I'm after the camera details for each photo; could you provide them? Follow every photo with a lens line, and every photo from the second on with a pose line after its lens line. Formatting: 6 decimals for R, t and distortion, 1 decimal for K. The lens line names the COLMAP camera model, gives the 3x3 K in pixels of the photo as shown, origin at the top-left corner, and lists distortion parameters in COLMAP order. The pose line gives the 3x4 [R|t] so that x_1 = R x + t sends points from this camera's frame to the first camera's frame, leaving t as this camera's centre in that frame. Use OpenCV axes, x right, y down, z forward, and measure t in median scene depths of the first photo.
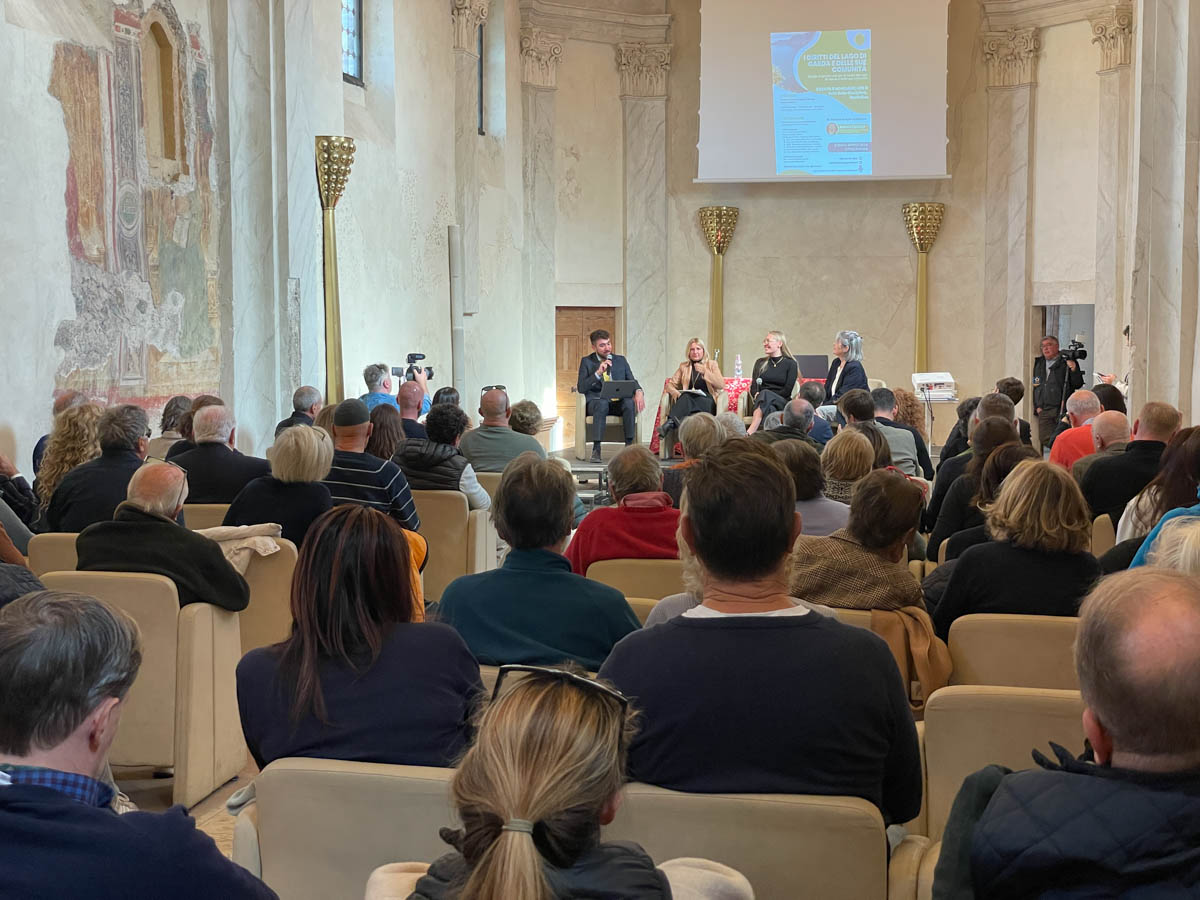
lens RADIAL K [[1777.6, 0, 600.0], [0, 1777.6, 450.0], [0, 0, 1]] dist [0.042164, 0.080629]
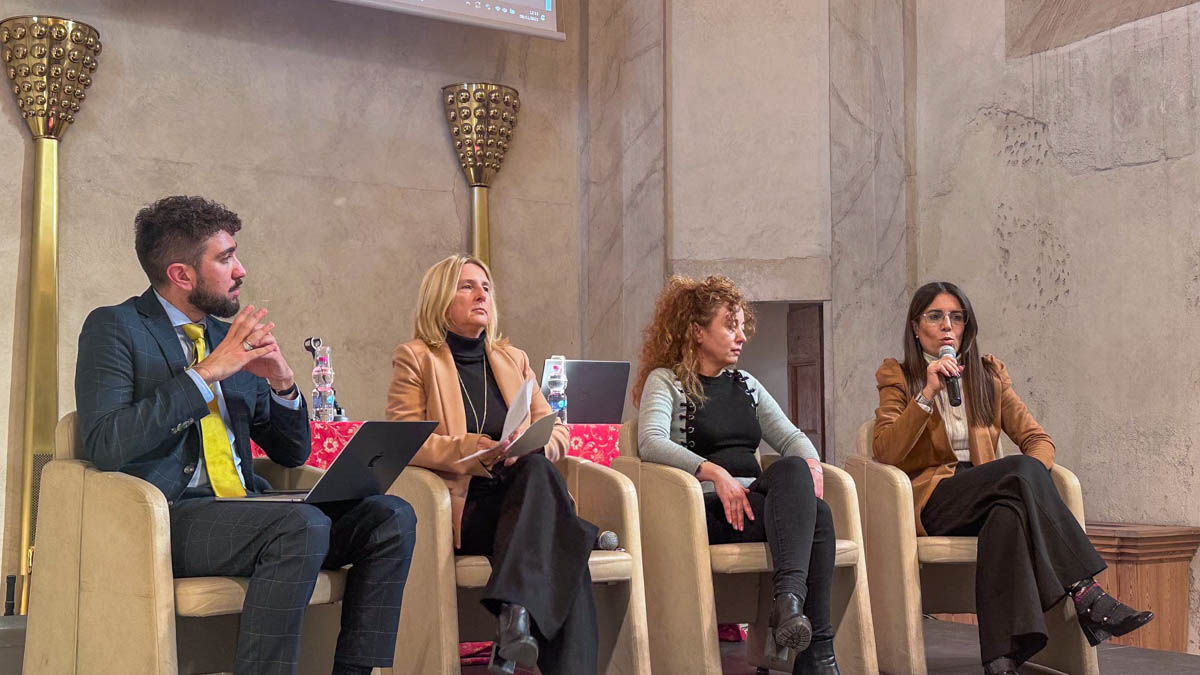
lens RADIAL K [[1451.0, 0, 600.0], [0, 1451.0, 337.5], [0, 0, 1]] dist [0.031909, -0.028726]
pose [[0.703641, 0.050447, 0.708763, -0.106040], [0.044397, 0.992406, -0.114712, -0.027939], [-0.709168, 0.112183, 0.696058, 0.922341]]
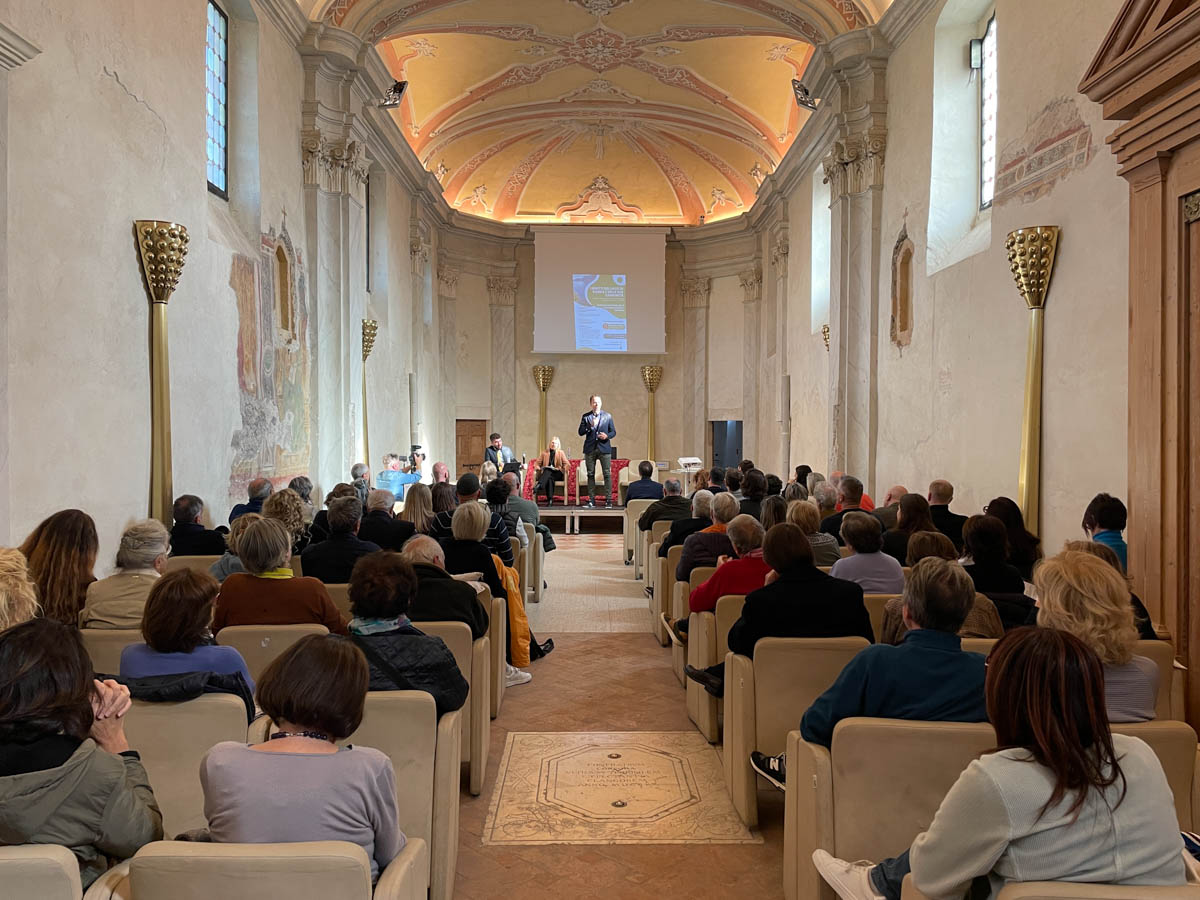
lens RADIAL K [[892.8, 0, 603.9], [0, 892.8, 457.3], [0, 0, 1]] dist [0.068349, -0.124530]
pose [[0.973031, -0.003208, 0.230654, -0.116811], [0.011283, 0.999368, -0.033701, -0.013032], [-0.230400, 0.035395, 0.972452, 0.112506]]
